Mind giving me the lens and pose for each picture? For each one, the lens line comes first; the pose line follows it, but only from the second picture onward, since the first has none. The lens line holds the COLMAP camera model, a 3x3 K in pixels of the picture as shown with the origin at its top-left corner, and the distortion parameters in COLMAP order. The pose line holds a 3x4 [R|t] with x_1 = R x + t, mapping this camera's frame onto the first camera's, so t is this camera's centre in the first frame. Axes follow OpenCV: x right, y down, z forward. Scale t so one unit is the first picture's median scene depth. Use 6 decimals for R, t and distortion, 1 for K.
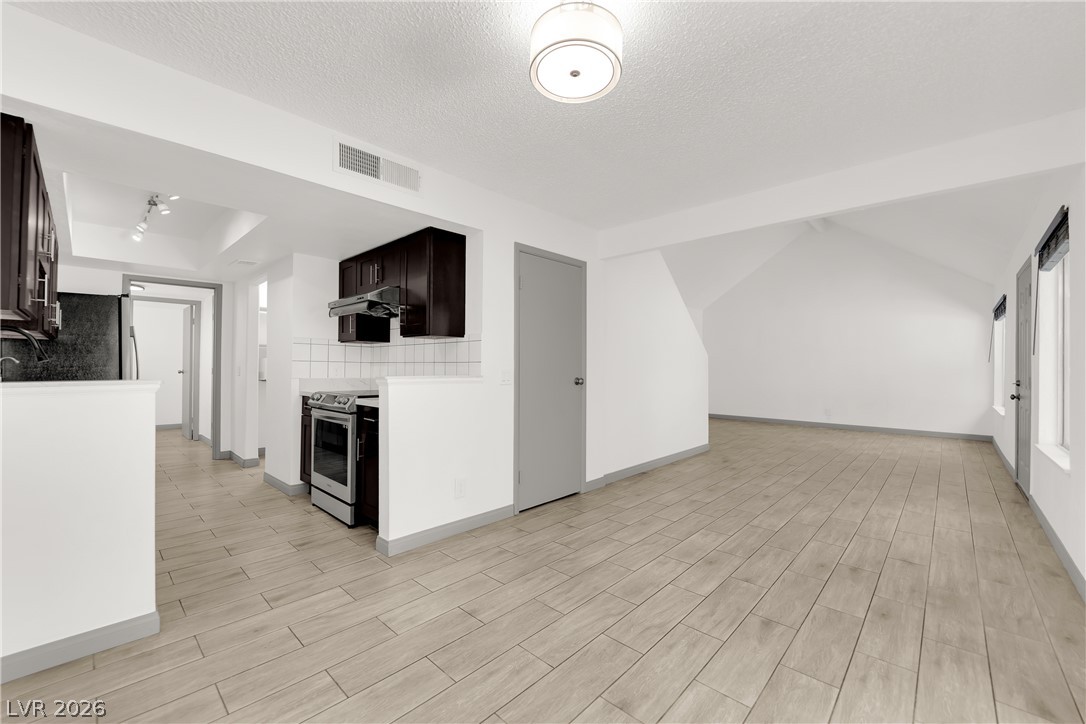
lens RADIAL K [[439.7, 0, 530.0], [0, 439.7, 361.6], [0, 0, 1]] dist [-0.010640, -0.001993]
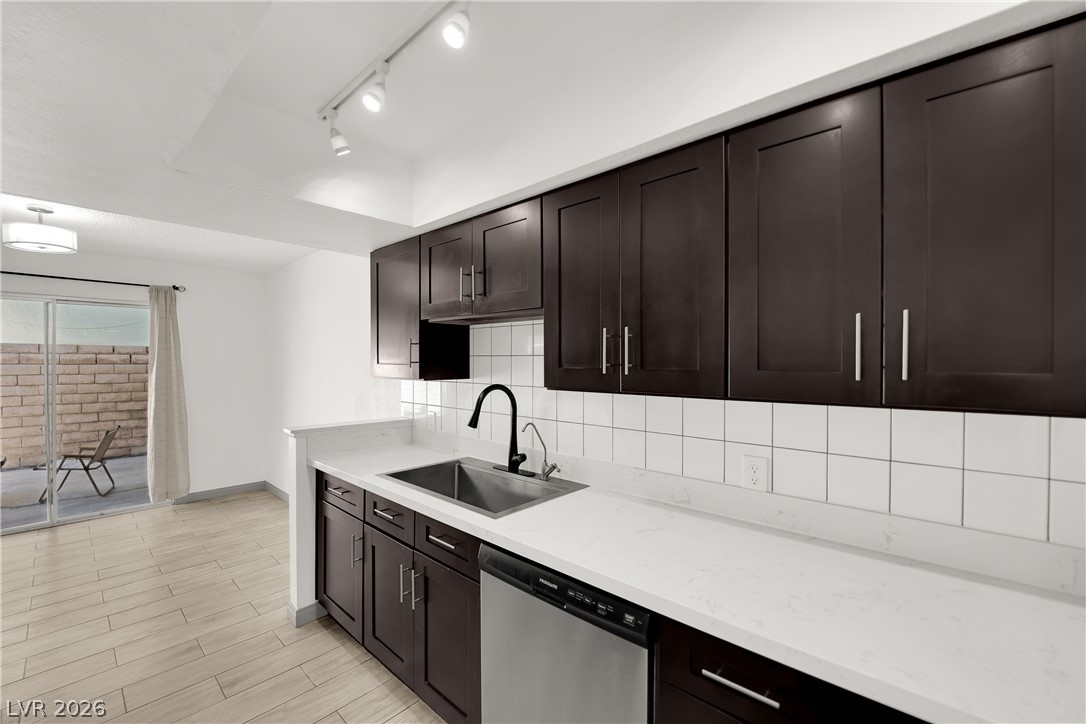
lens RADIAL K [[439.7, 0, 528.8], [0, 439.7, 364.4], [0, 0, 1]] dist [-0.010640, -0.001993]
pose [[-0.999707, -0.006983, -0.023168, -0.717163], [-0.006866, 0.999963, -0.005112, -0.068293], [0.023202, -0.004952, -0.999719, 1.086533]]
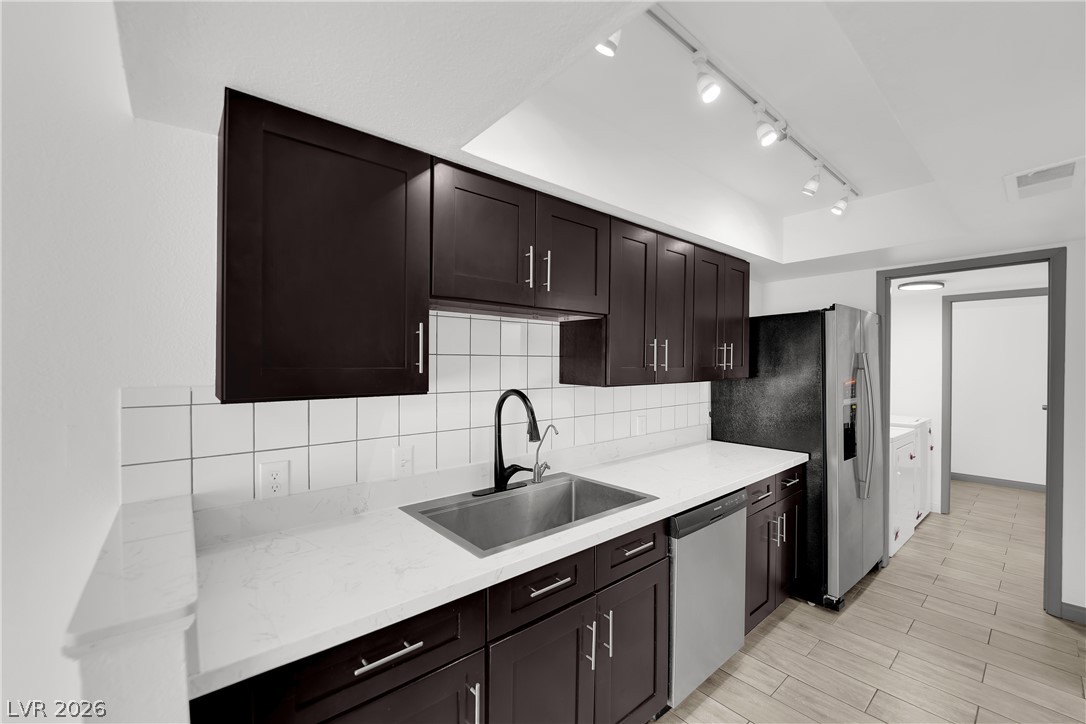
lens RADIAL K [[439.7, 0, 551.9], [0, 439.7, 364.4], [0, 0, 1]] dist [-0.010640, -0.001993]
pose [[-0.081662, 0.000720, -0.996660, -0.259819], [0.005968, 0.999982, 0.000234, -0.071838], [0.996642, -0.005929, -0.081665, 0.644756]]
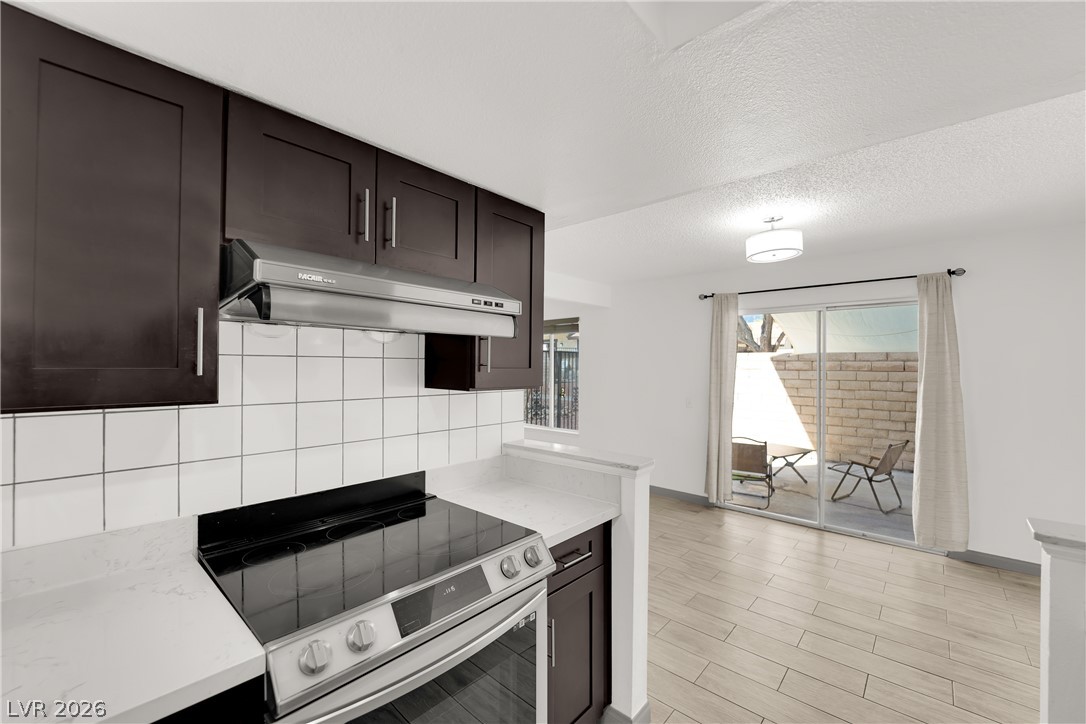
lens RADIAL K [[439.7, 0, 544.2], [0, 439.7, 365.2], [0, 0, 1]] dist [-0.010640, -0.001993]
pose [[-0.045671, -0.004087, 0.998948, -0.647251], [-0.016986, 0.999850, 0.003314, -0.072320], [-0.998812, -0.016817, -0.045734, 0.783985]]
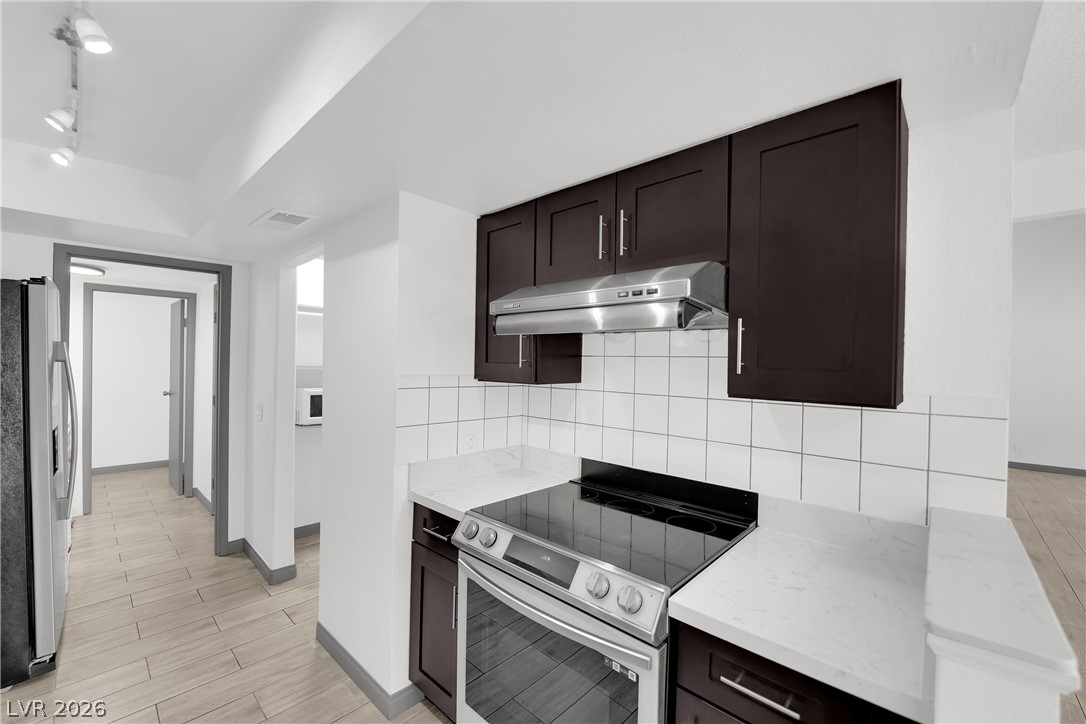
lens RADIAL K [[439.7, 0, 529.1], [0, 439.7, 361.7], [0, 0, 1]] dist [-0.010640, -0.001993]
pose [[0.999932, 0.010596, 0.004864, -0.388038], [-0.010654, 0.999870, 0.012096, -0.073898], [-0.004735, -0.012147, 0.999915, 0.518095]]
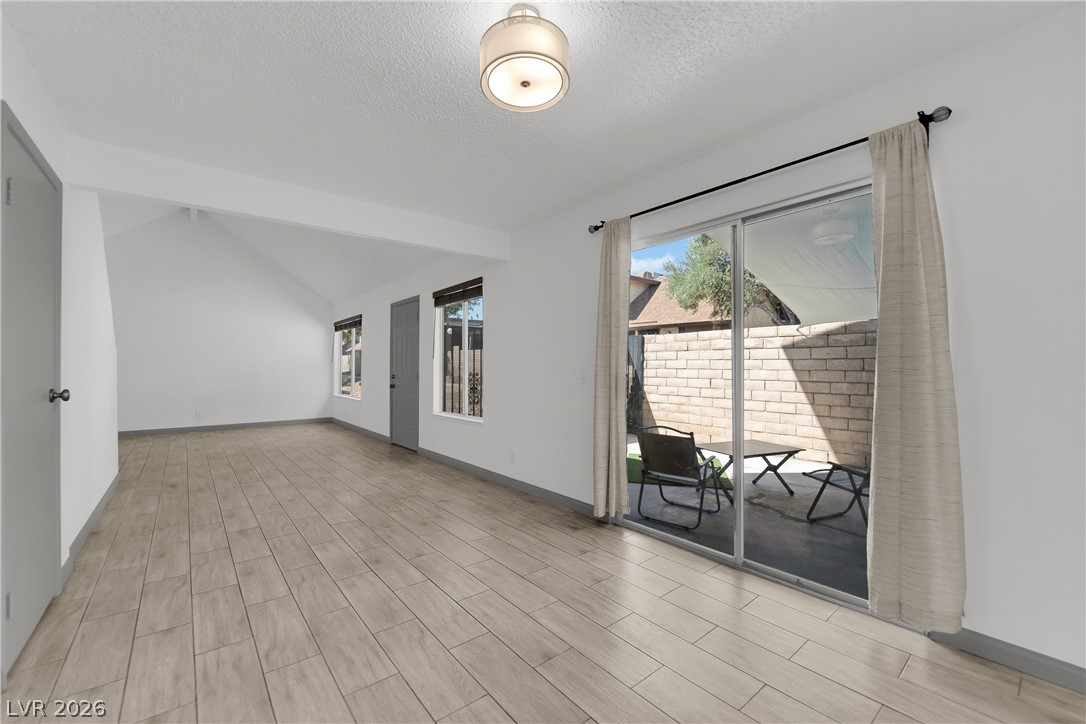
lens RADIAL K [[439.7, 0, 544.2], [0, 439.7, 363.5], [0, 0, 1]] dist [-0.010640, -0.001993]
pose [[0.108917, 0.002531, 0.994048, -0.351602], [-0.008433, 0.999963, -0.001622, 0.000163], [-0.994015, -0.008206, 0.108934, 0.324202]]
